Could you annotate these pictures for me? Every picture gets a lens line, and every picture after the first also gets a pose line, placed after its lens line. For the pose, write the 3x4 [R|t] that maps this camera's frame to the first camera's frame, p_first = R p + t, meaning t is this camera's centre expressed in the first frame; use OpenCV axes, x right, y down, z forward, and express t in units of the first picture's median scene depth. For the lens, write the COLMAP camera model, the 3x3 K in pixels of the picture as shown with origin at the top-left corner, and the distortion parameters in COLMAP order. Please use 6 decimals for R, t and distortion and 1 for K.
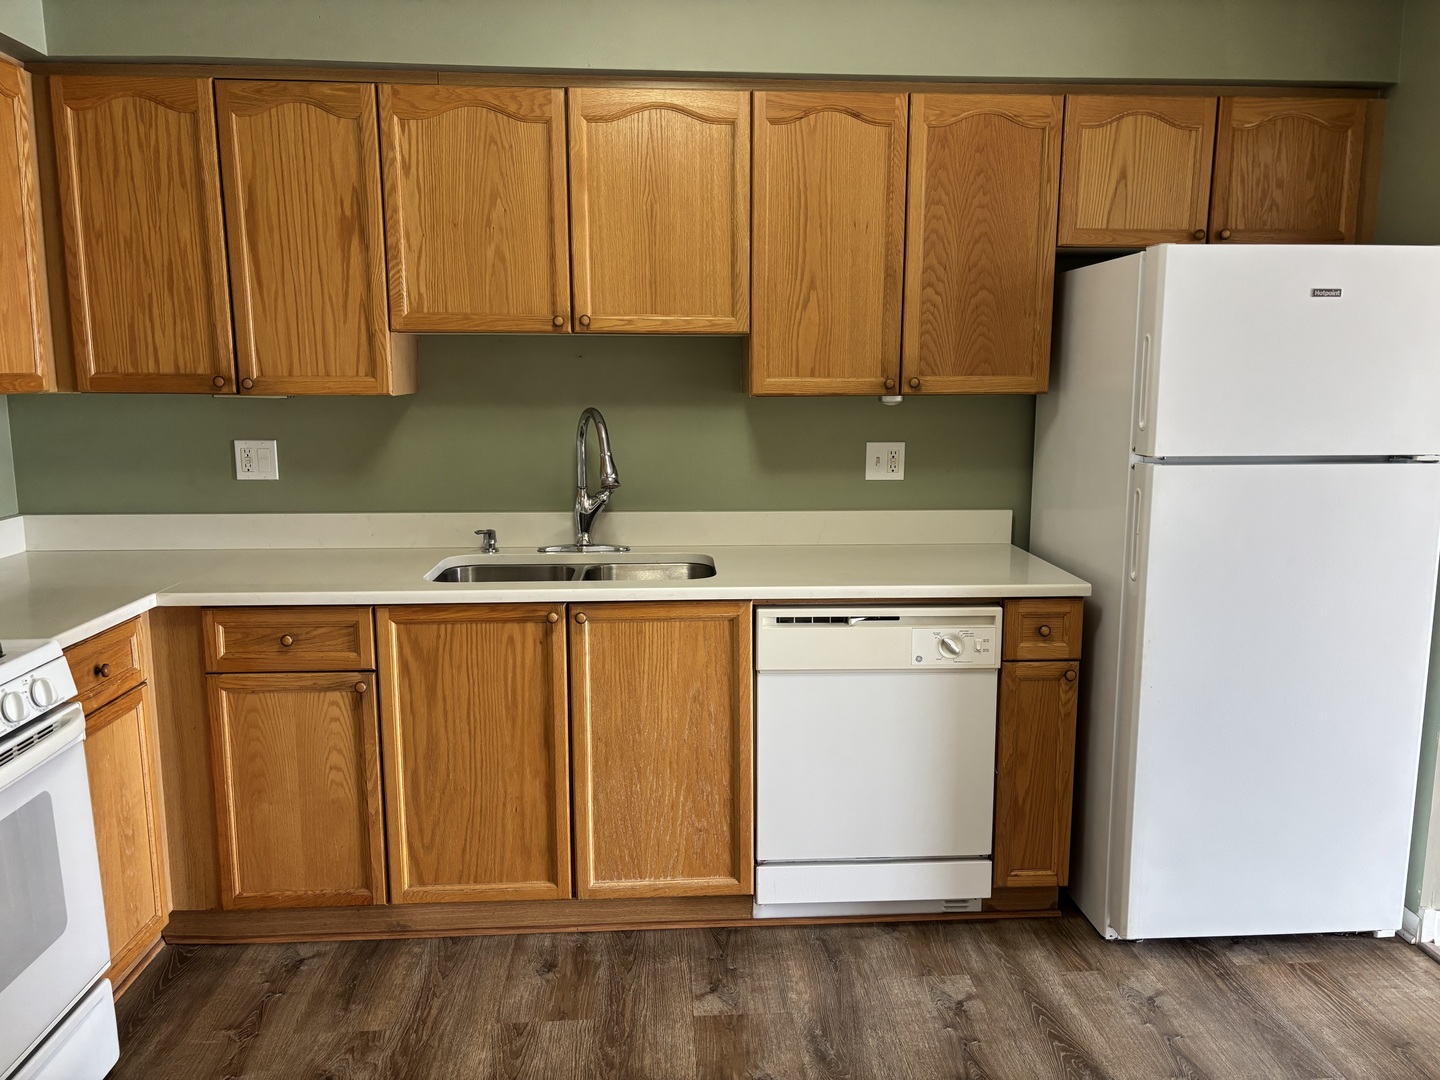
lens RADIAL K [[1086.0, 0, 724.7], [0, 1086.0, 538.5], [0, 0, 1]] dist [0.052579, -0.061887]
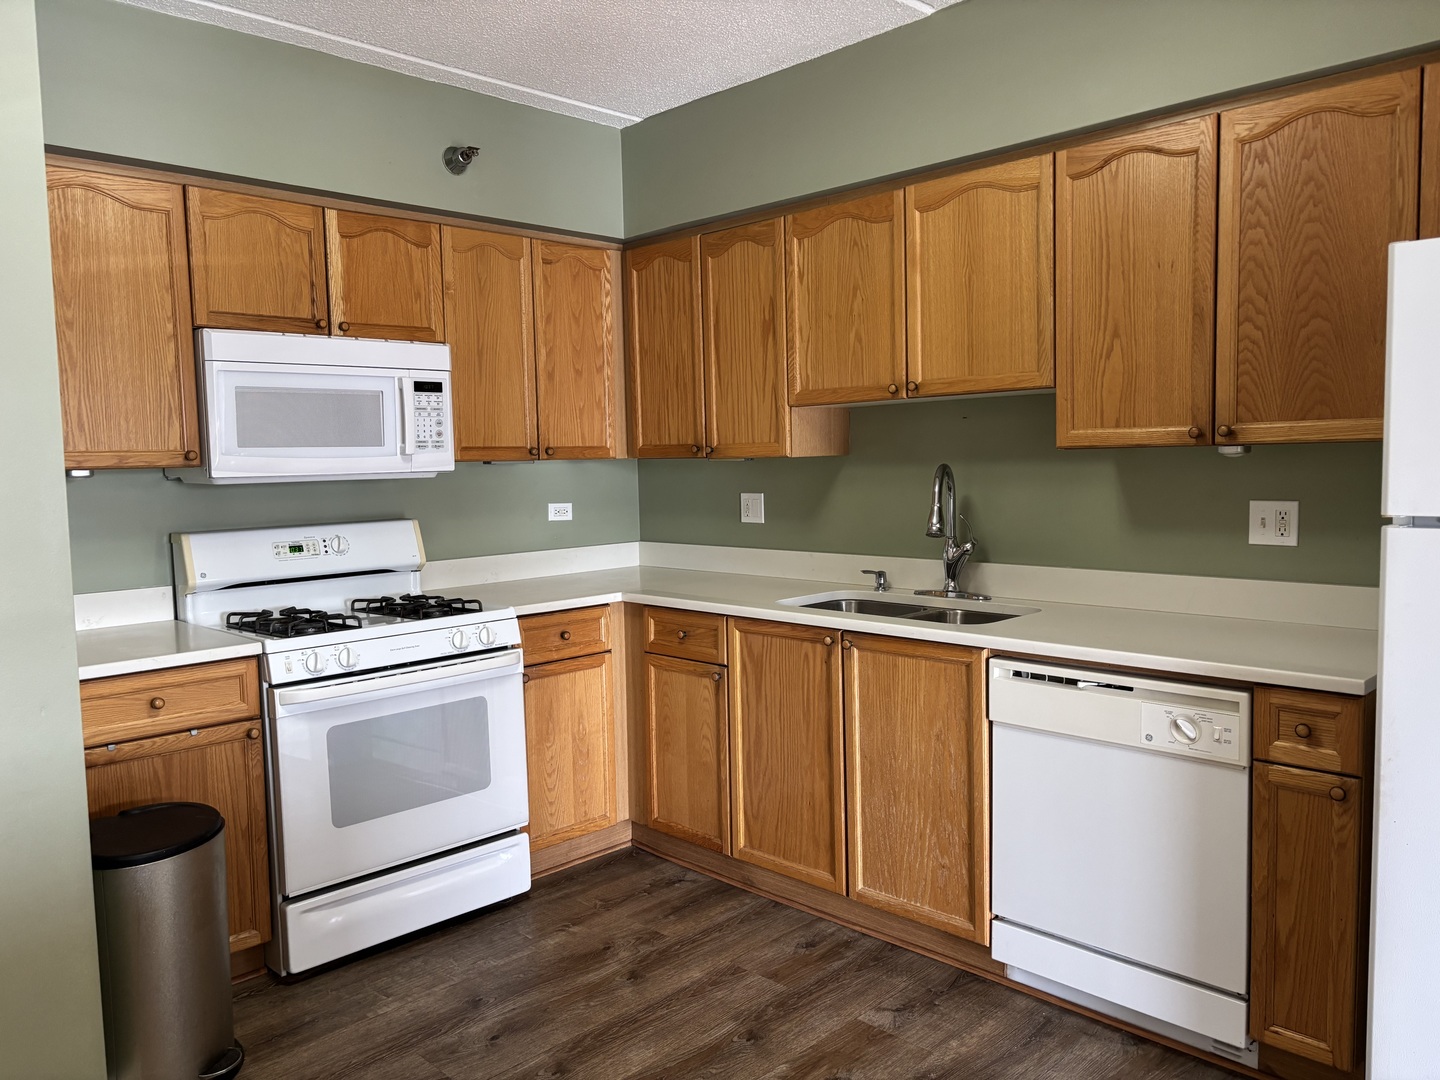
lens RADIAL K [[1086.0, 0, 728.7], [0, 1086.0, 537.7], [0, 0, 1]] dist [0.052579, -0.061887]
pose [[0.657726, 0.039742, -0.752208, 0.613464], [-0.092881, 0.995266, -0.028630, 0.005362], [0.747509, 0.088697, 0.658303, 0.135629]]
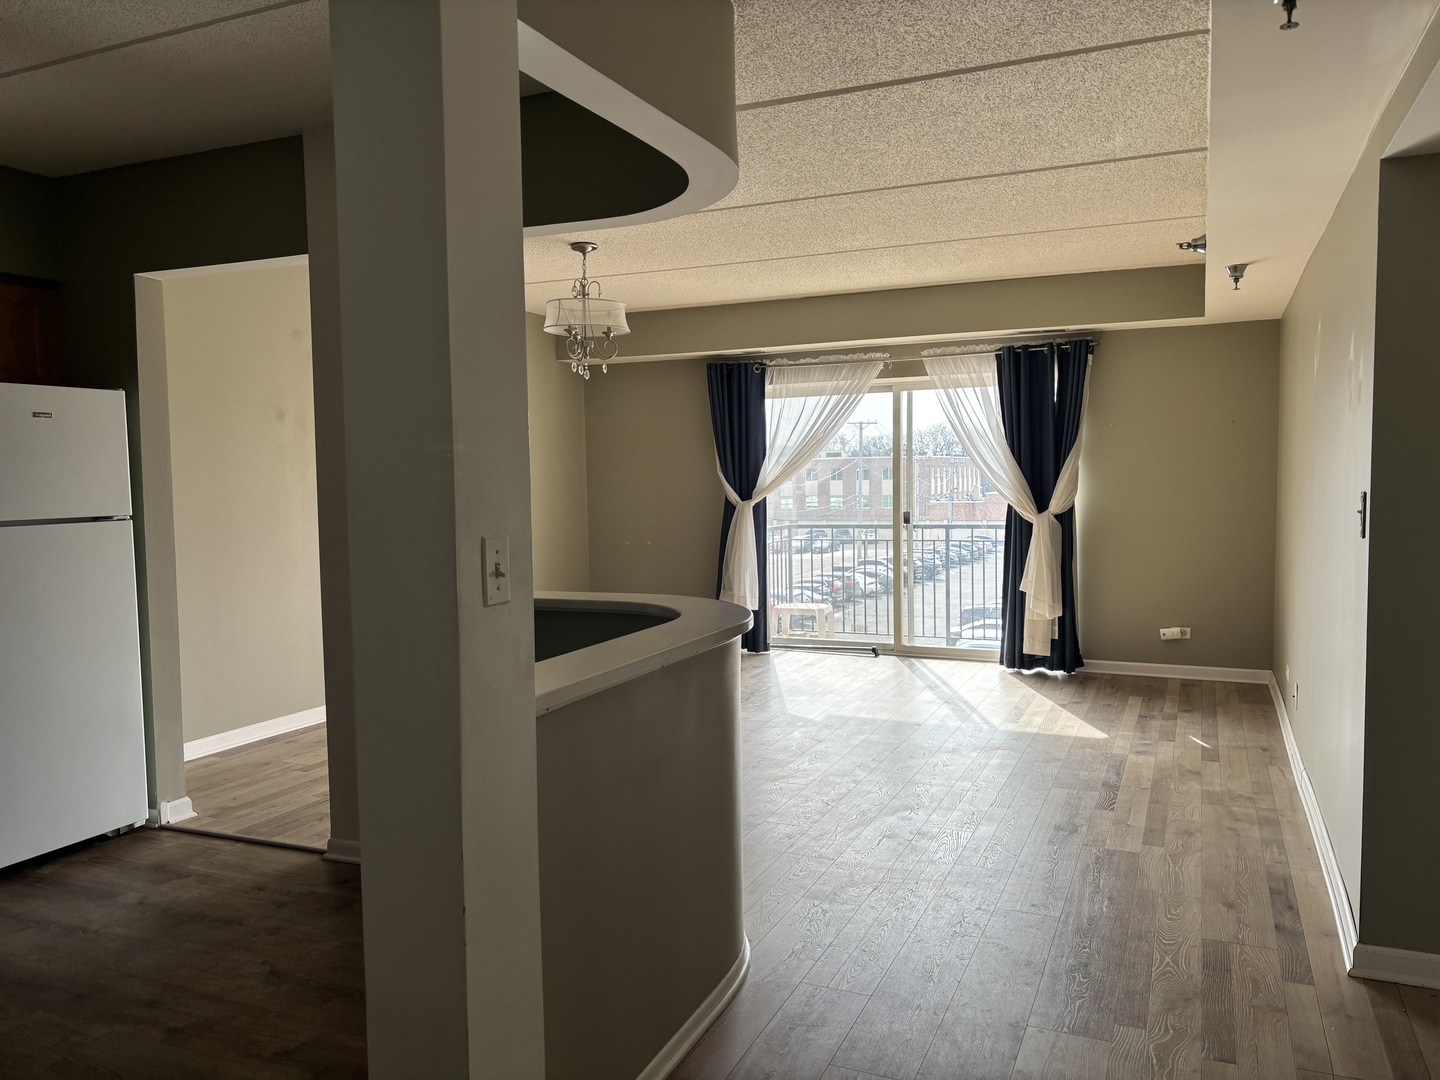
lens RADIAL K [[1086.0, 0, 718.4], [0, 1086.0, 533.7], [0, 0, 1]] dist [0.052579, -0.061887]
pose [[0.467089, -0.077084, 0.880844, -0.347800], [0.149677, 0.988709, 0.007154, 0.068058], [-0.871450, 0.128501, 0.473353, -0.494692]]
